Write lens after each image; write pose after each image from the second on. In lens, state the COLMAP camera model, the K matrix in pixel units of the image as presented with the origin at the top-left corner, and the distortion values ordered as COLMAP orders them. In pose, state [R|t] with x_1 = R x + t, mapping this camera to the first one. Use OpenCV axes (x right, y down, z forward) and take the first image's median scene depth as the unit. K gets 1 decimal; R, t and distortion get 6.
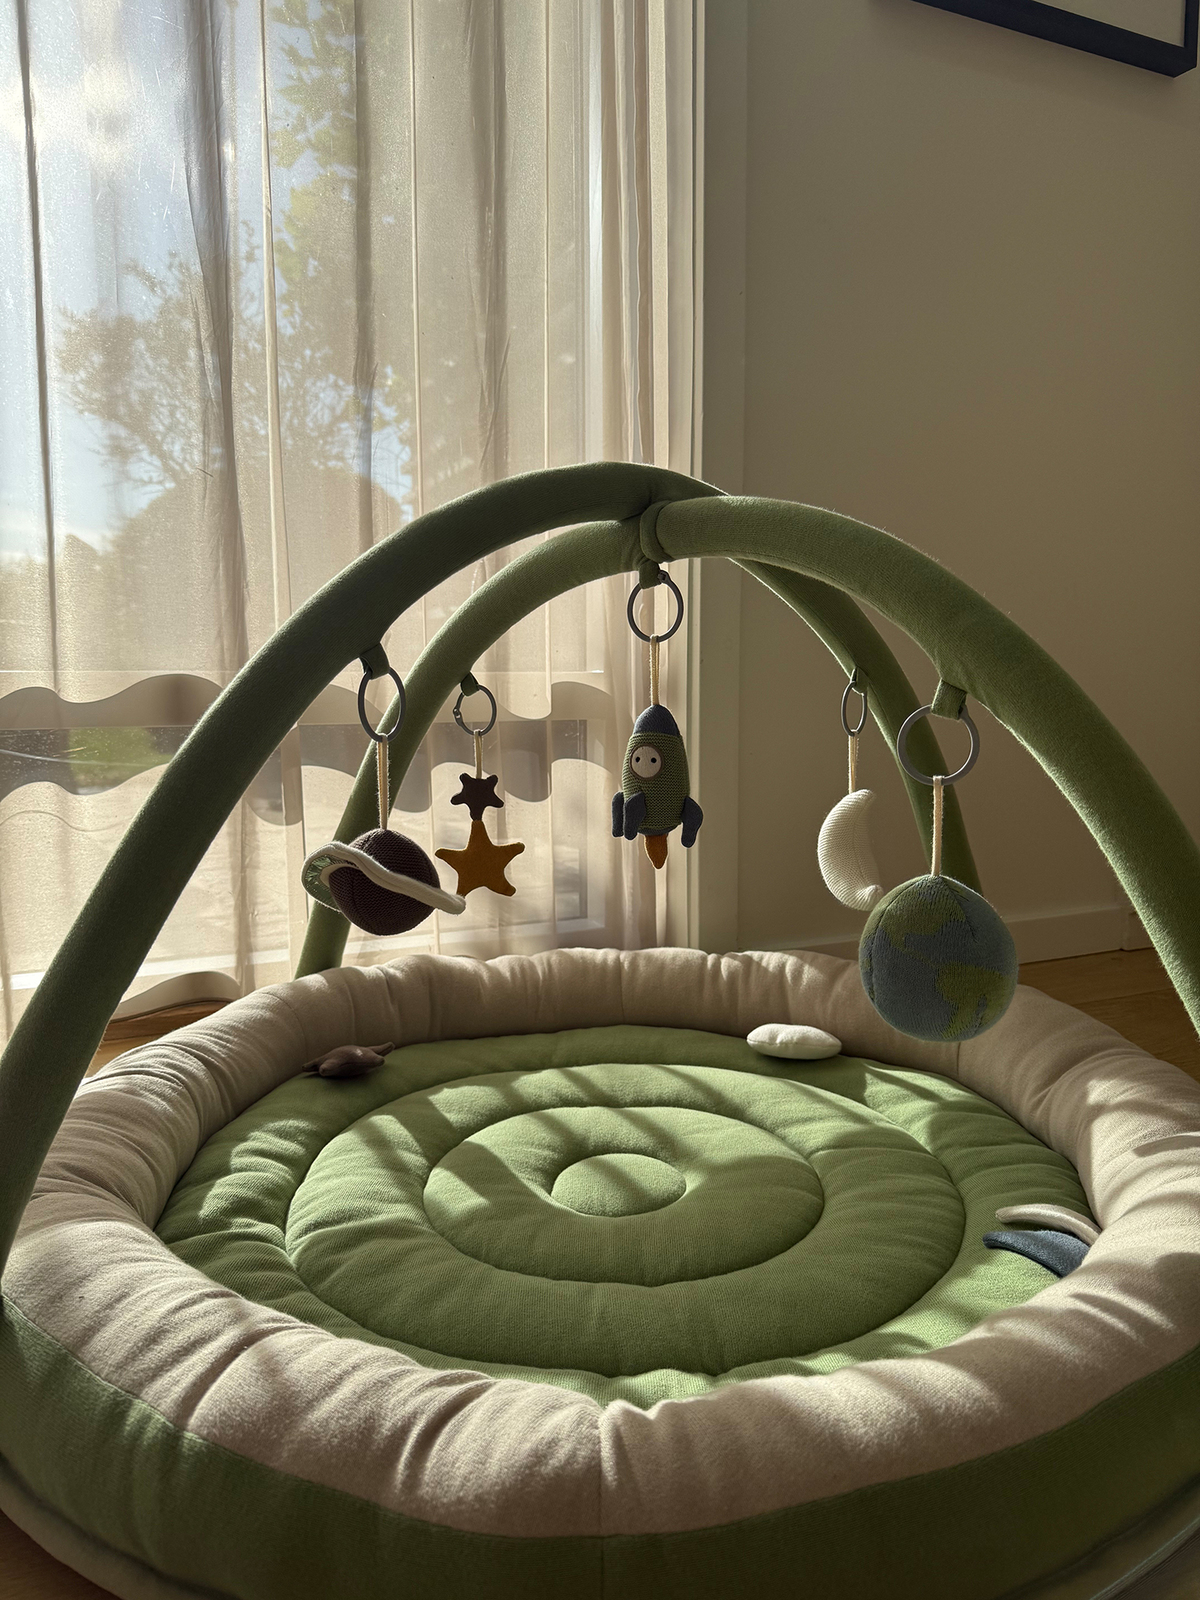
lens RADIAL K [[1134.8, 0, 592.1], [0, 1134.8, 796.3], [0, 0, 1]] dist [0.004057, -0.023850]
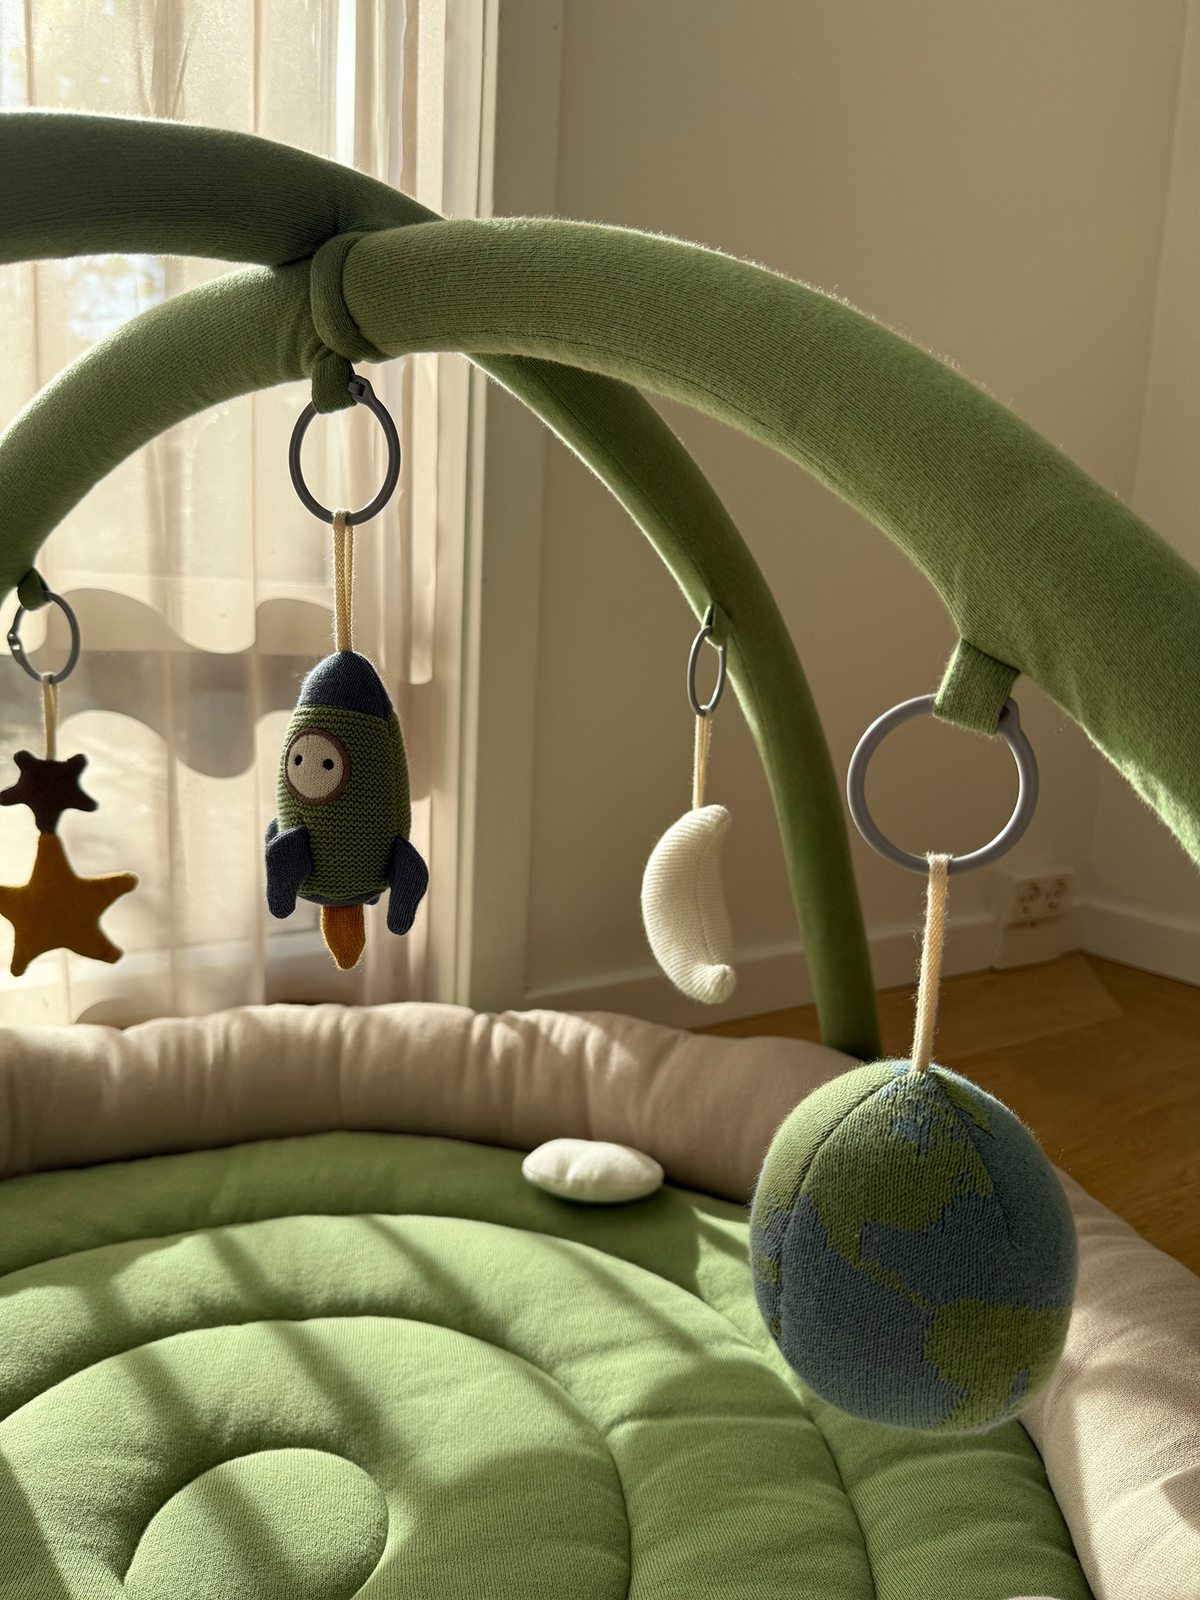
lens RADIAL K [[1134.8, 0, 631.4], [0, 1134.8, 801.6], [0, 0, 1]] dist [0.004057, -0.023850]
pose [[0.981144, 0.029709, 0.190983, 0.074038], [-0.041955, 0.997292, 0.060404, -0.041814], [-0.188672, -0.067278, 0.979733, 0.401494]]
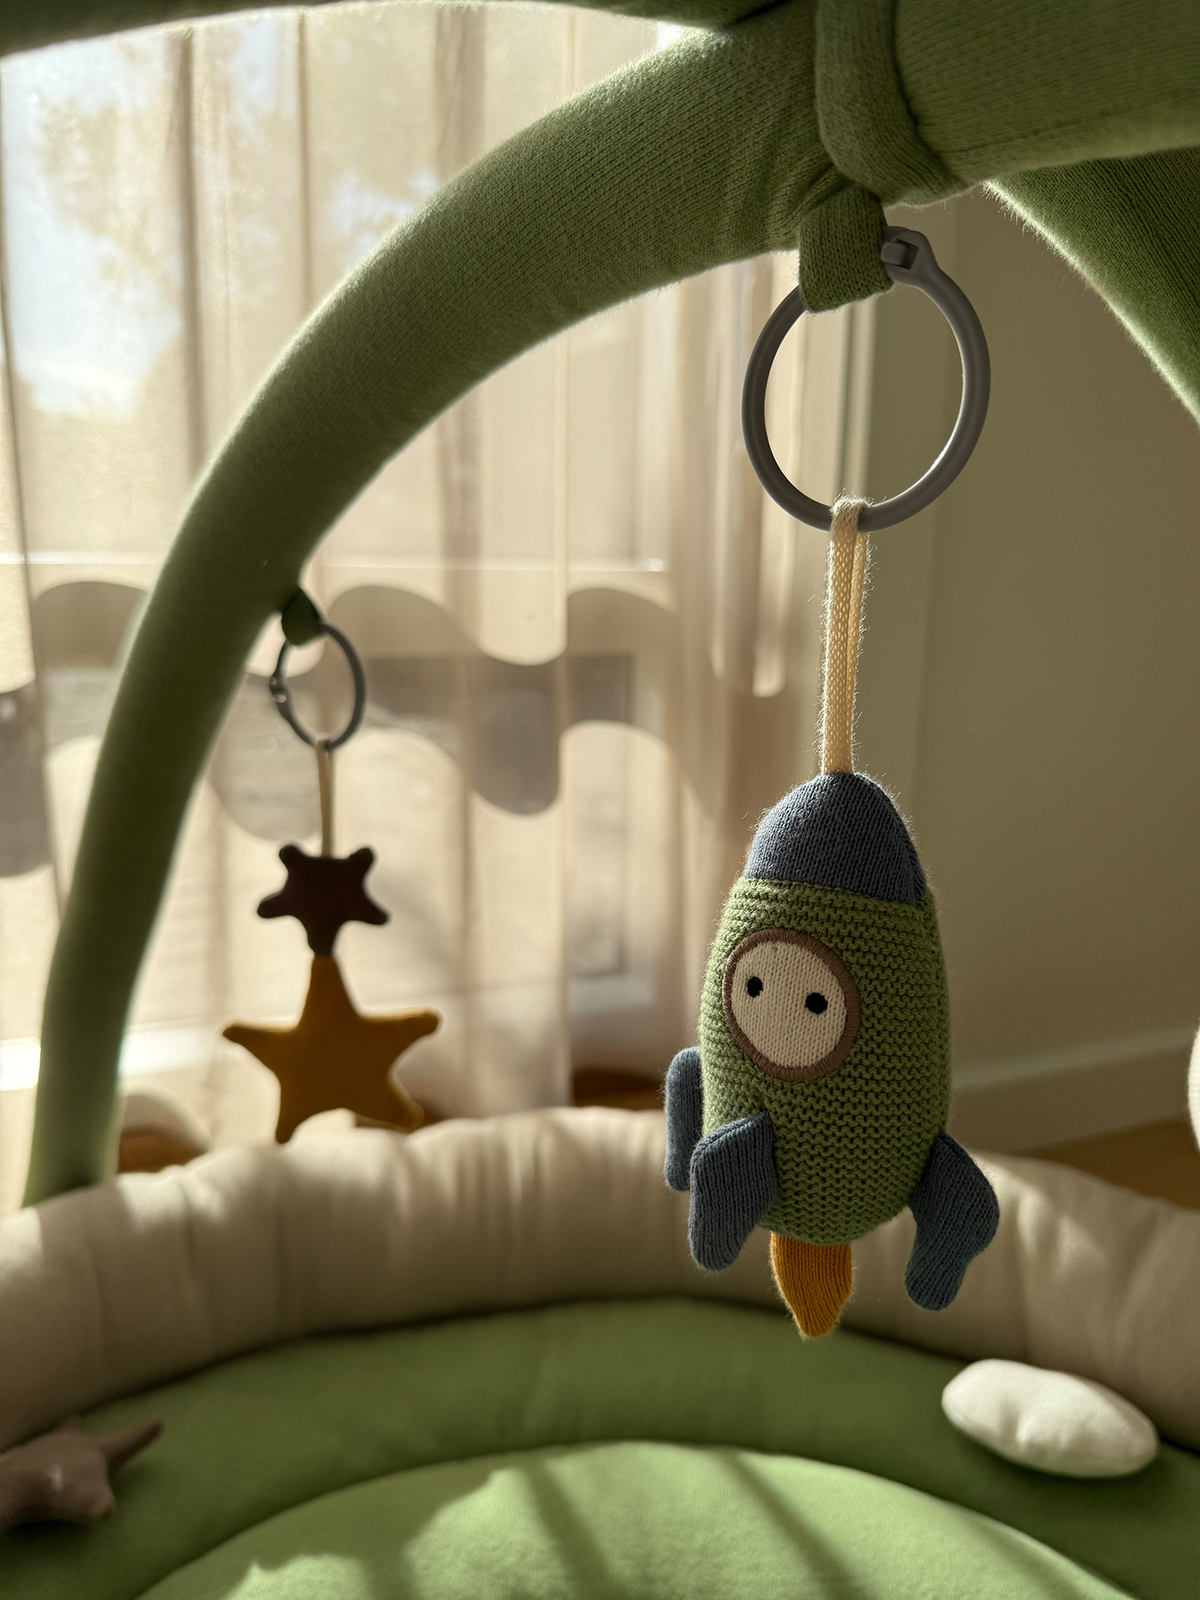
lens RADIAL K [[1134.8, 0, 630.2], [0, 1134.8, 772.5], [0, 0, 1]] dist [0.004057, -0.023850]
pose [[0.998993, 0.037549, -0.024550, 0.012650], [-0.034990, 0.994623, 0.097469, -0.088537], [0.028077, -0.096512, 0.994936, 0.621256]]
